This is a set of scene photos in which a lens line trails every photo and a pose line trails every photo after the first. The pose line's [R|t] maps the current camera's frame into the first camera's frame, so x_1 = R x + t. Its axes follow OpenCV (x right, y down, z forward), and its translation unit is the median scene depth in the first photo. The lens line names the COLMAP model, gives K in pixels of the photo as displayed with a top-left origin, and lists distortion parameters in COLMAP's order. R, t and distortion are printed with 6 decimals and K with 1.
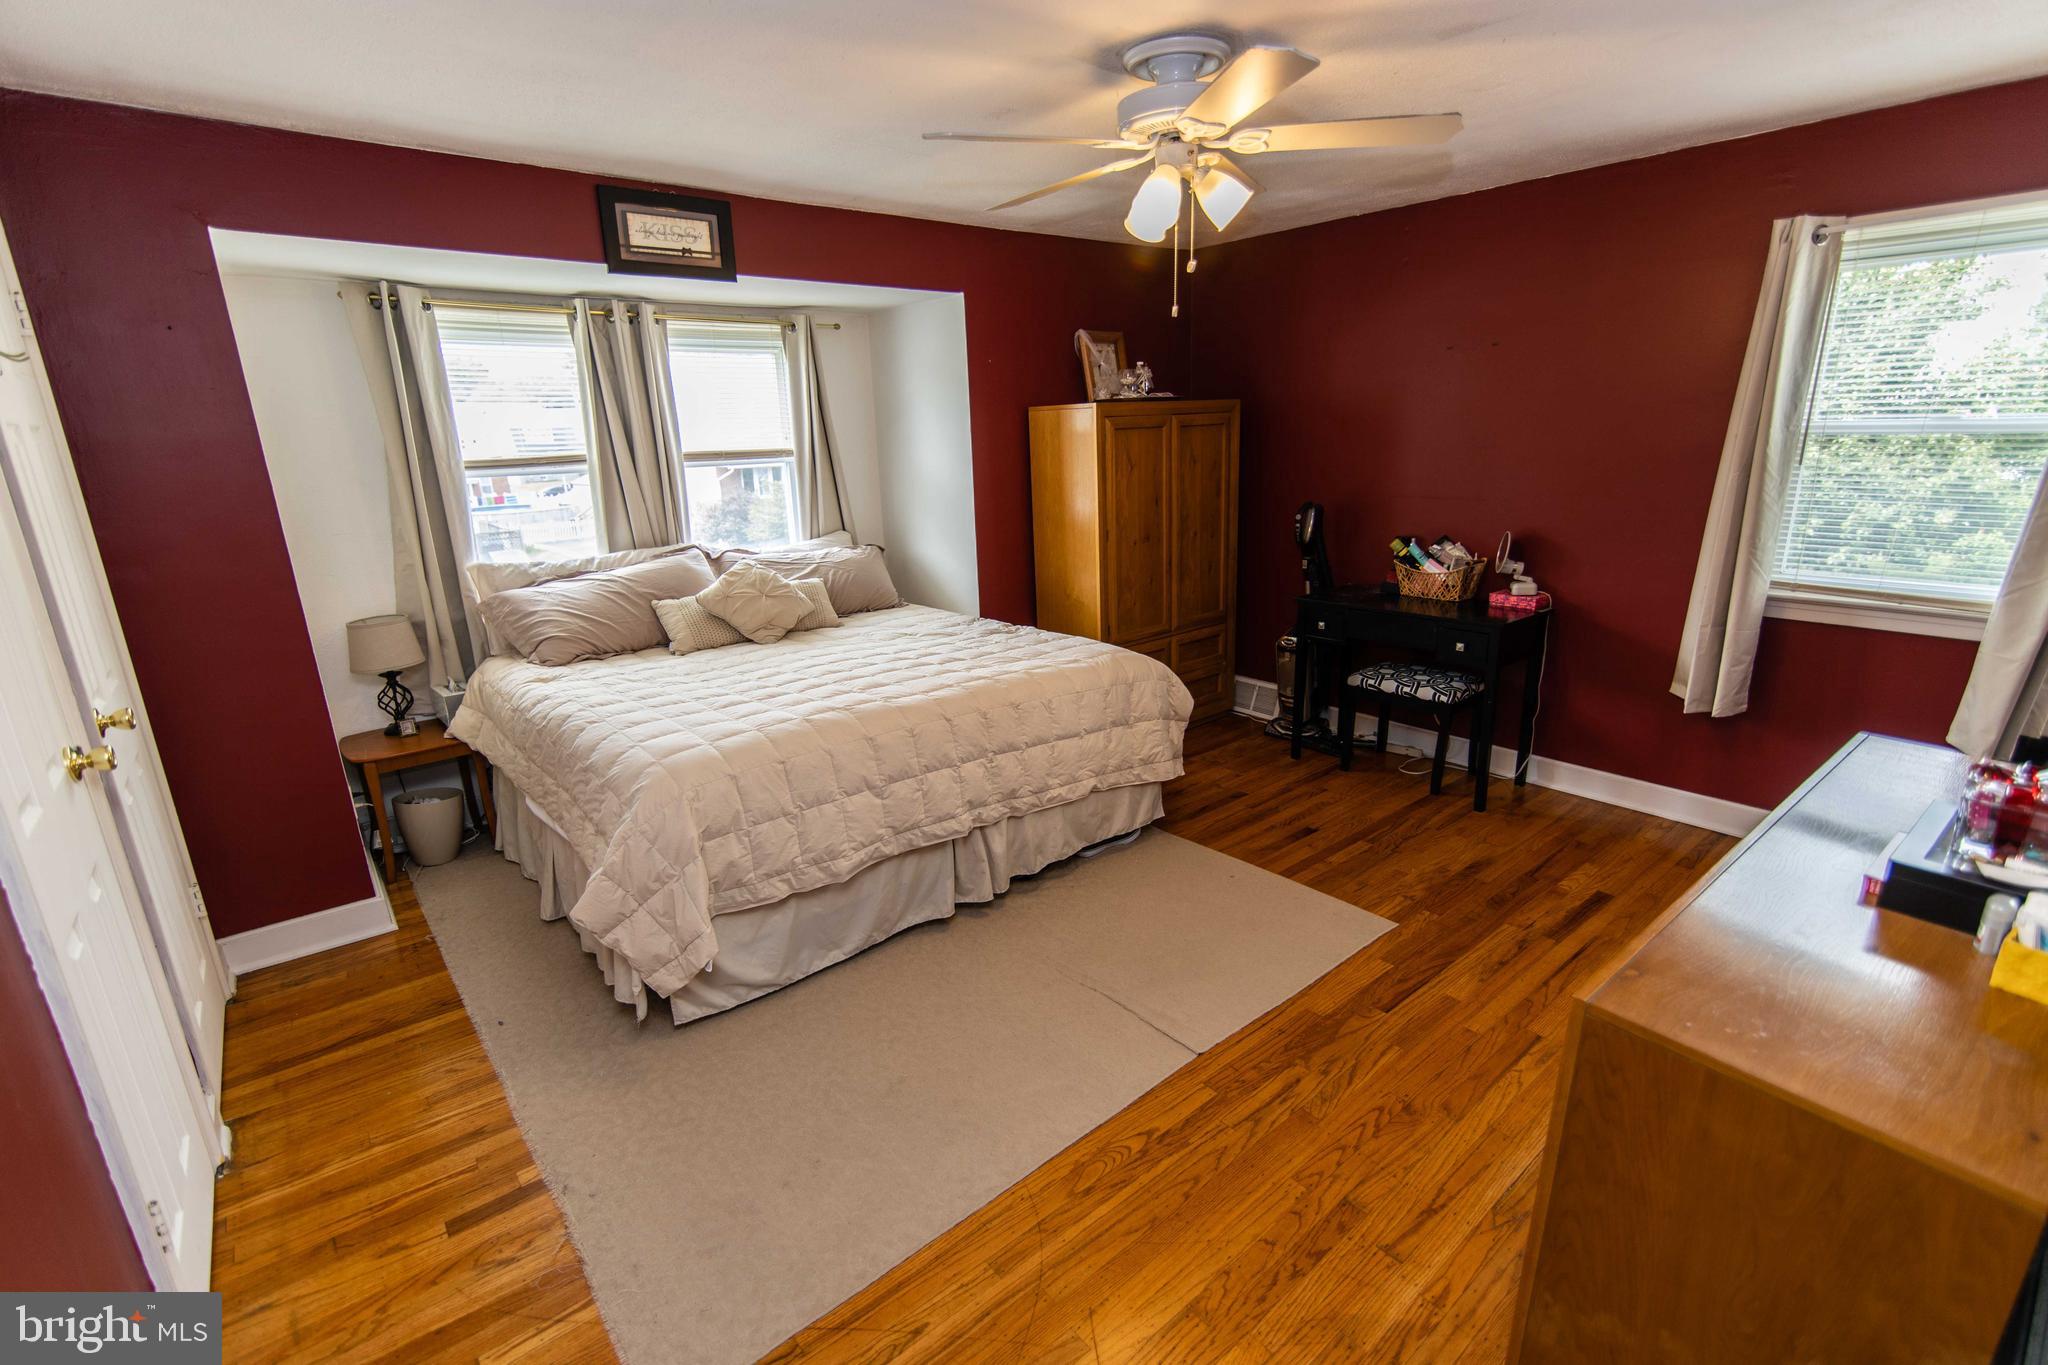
lens RADIAL K [[922.2, 0, 1028.8], [0, 922.2, 676.9], [0, 0, 1]] dist [0.001851, 0.000502]
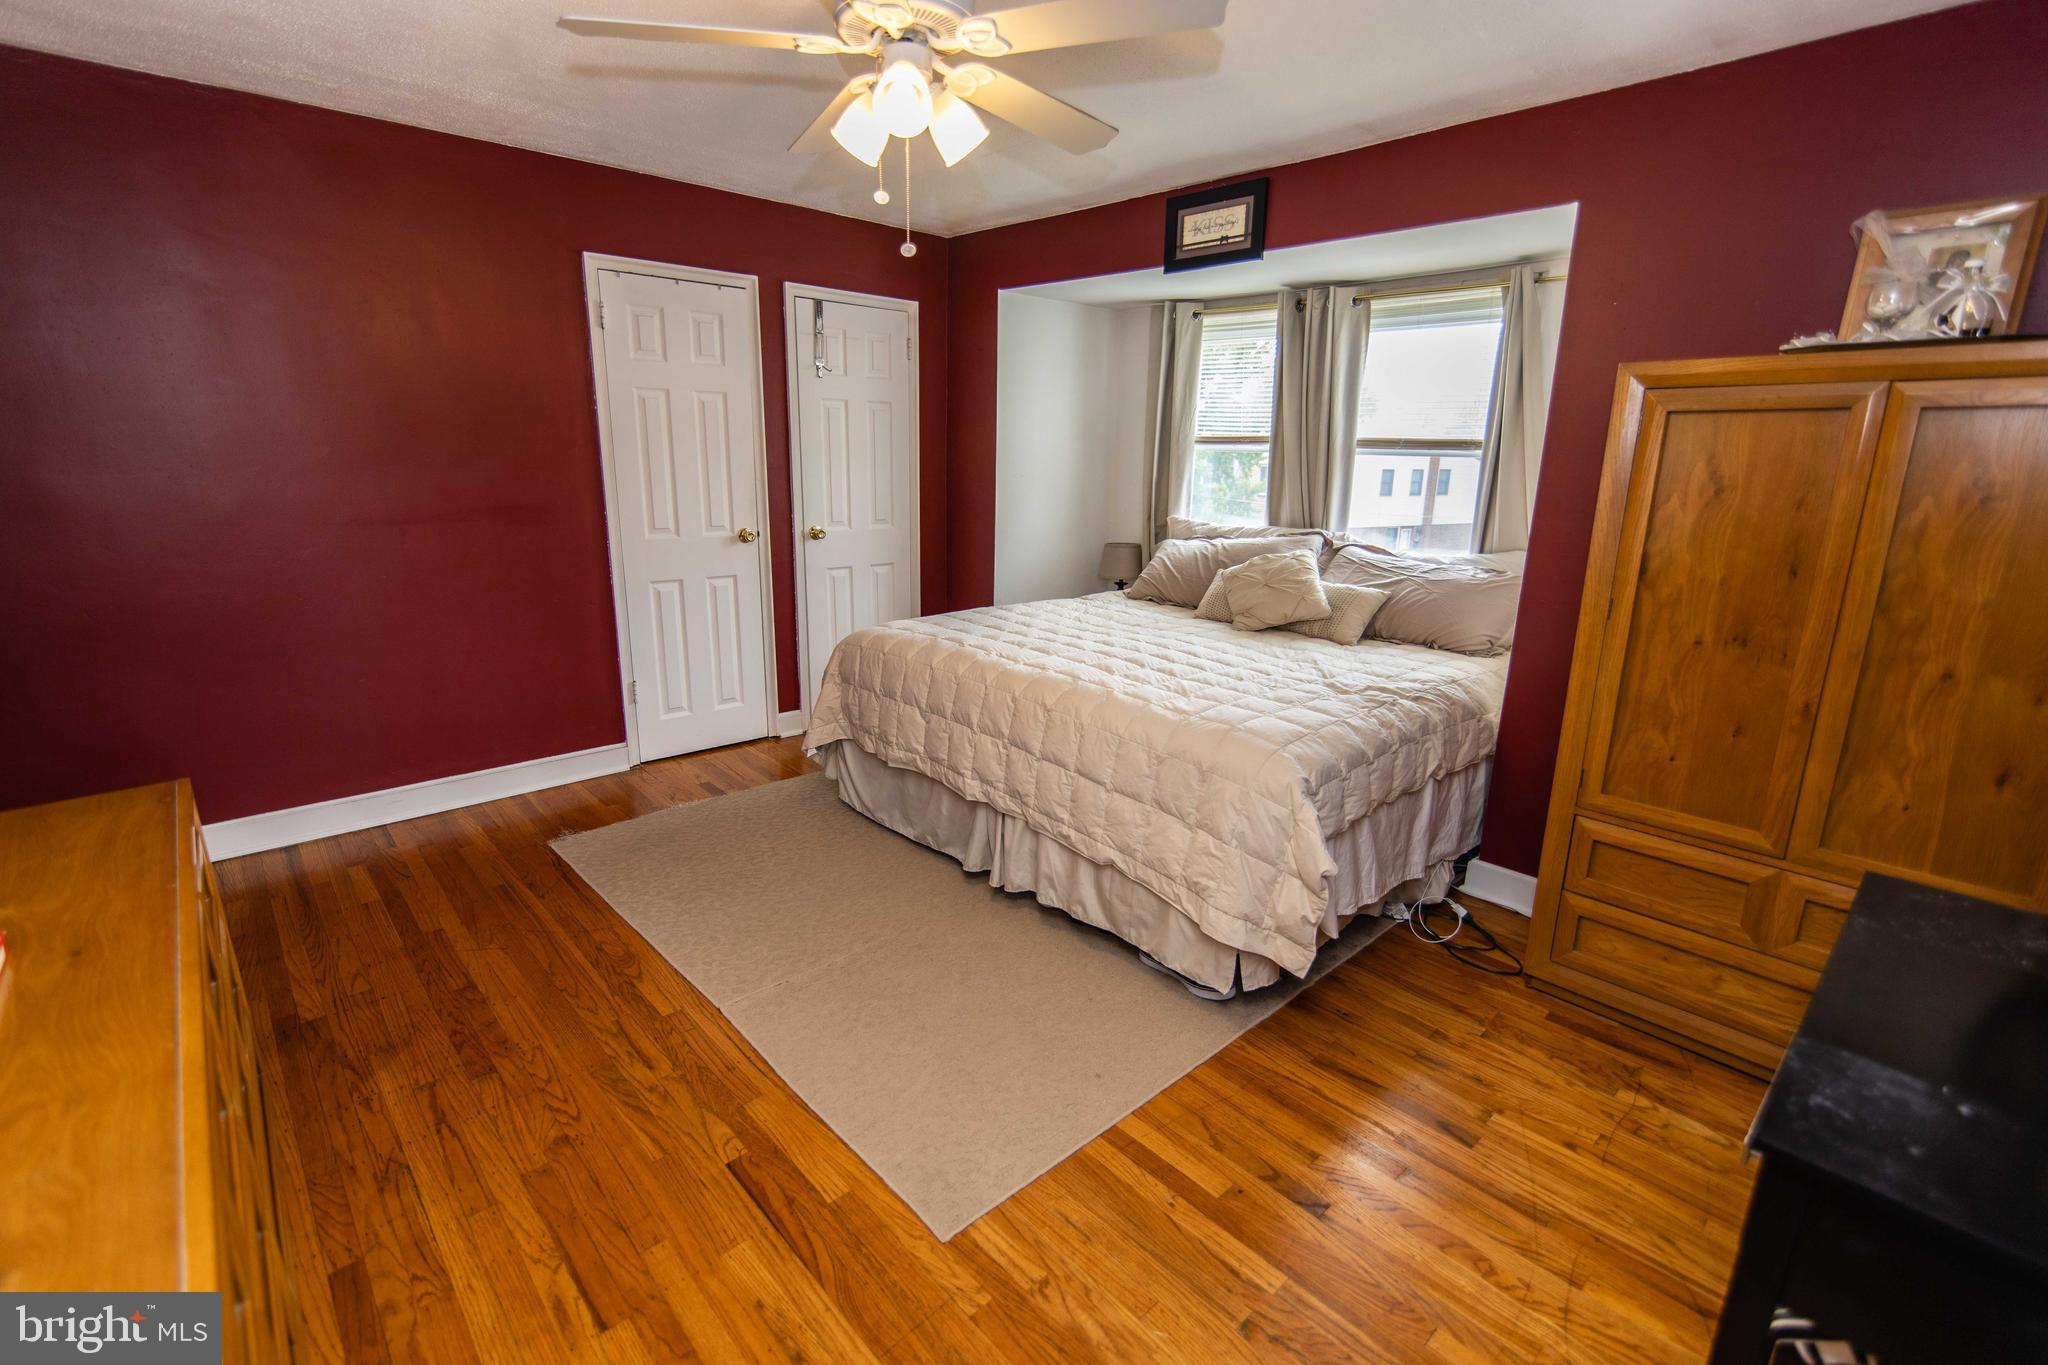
lens RADIAL K [[922.2, 0, 1027.9], [0, 922.2, 681.1], [0, 0, 1]] dist [0.001851, 0.000502]
pose [[0.054223, 0.277062, -0.959321, 0.796547], [-0.282497, 0.925741, 0.251396, -0.204367], [0.957735, 0.257373, 0.128466, 0.813968]]
